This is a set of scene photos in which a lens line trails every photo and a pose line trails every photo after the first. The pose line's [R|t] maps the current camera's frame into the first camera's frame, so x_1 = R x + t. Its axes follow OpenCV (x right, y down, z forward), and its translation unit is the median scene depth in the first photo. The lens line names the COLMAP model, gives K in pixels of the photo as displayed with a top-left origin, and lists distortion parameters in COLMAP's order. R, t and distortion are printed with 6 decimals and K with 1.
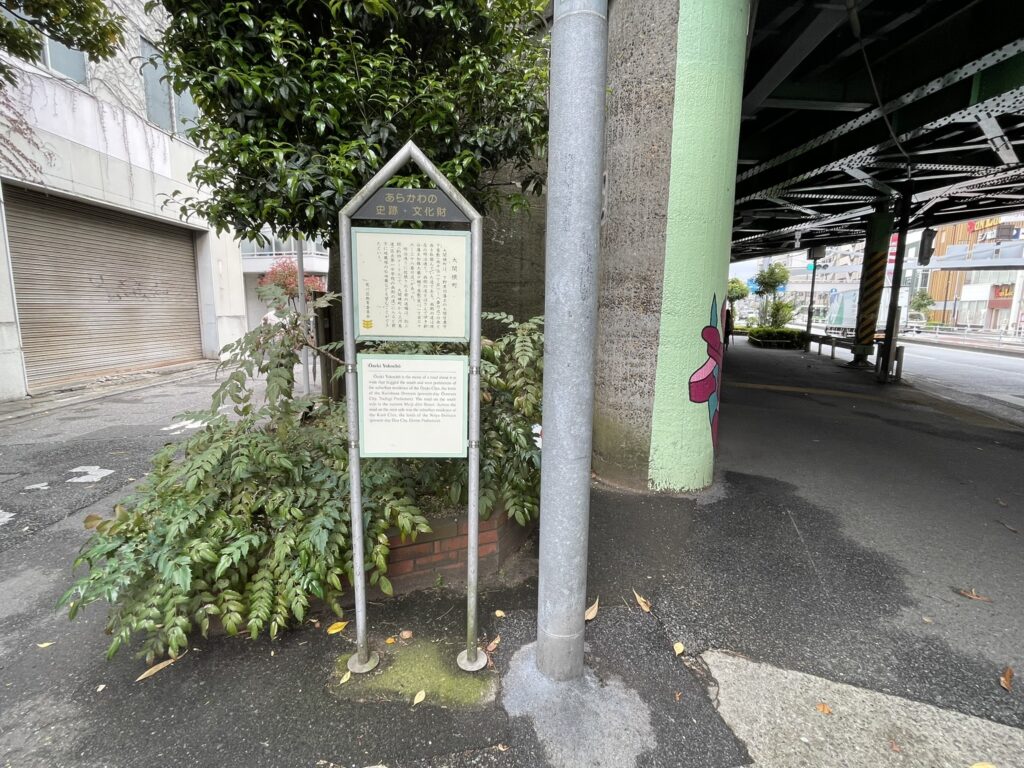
lens RADIAL K [[491.7, 0, 508.2], [0, 491.7, 391.1], [0, 0, 1]] dist [-0.000102, -0.000933]
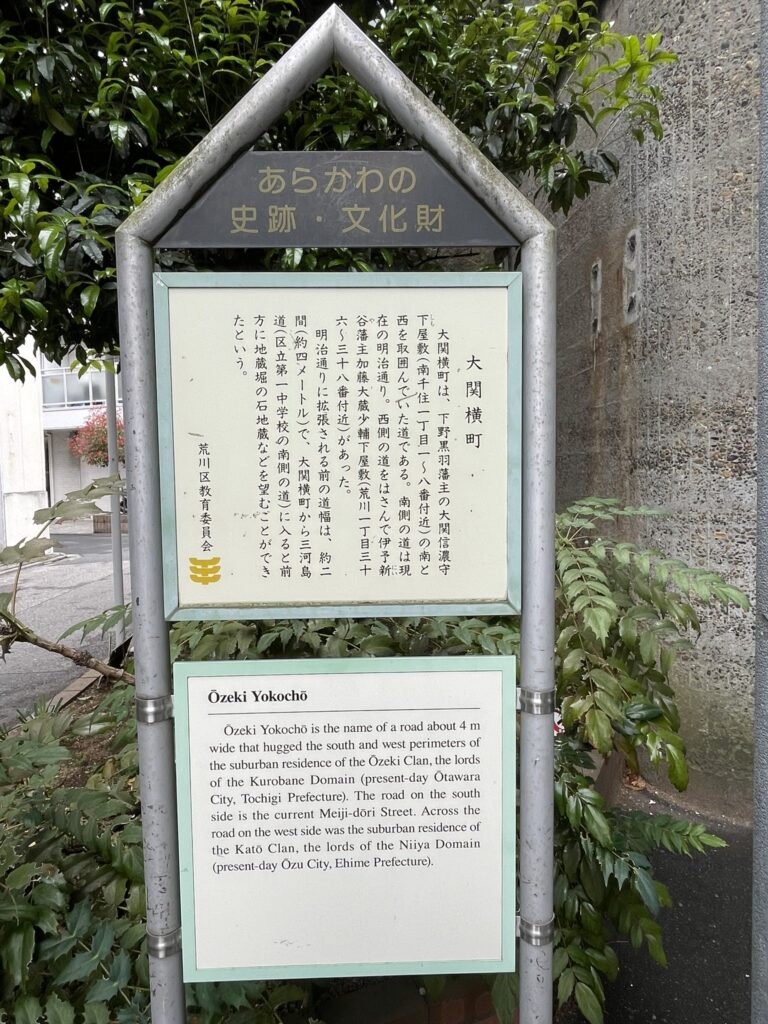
lens RADIAL K [[655.9, 0, 377.3], [0, 655.9, 507.2], [0, 0, 1]] dist [0.002689, 0.000579]
pose [[0.998600, -0.030929, -0.042920, -0.150681], [0.026393, 0.994384, -0.102491, -0.126647], [0.045848, 0.101215, 0.993808, 0.563094]]
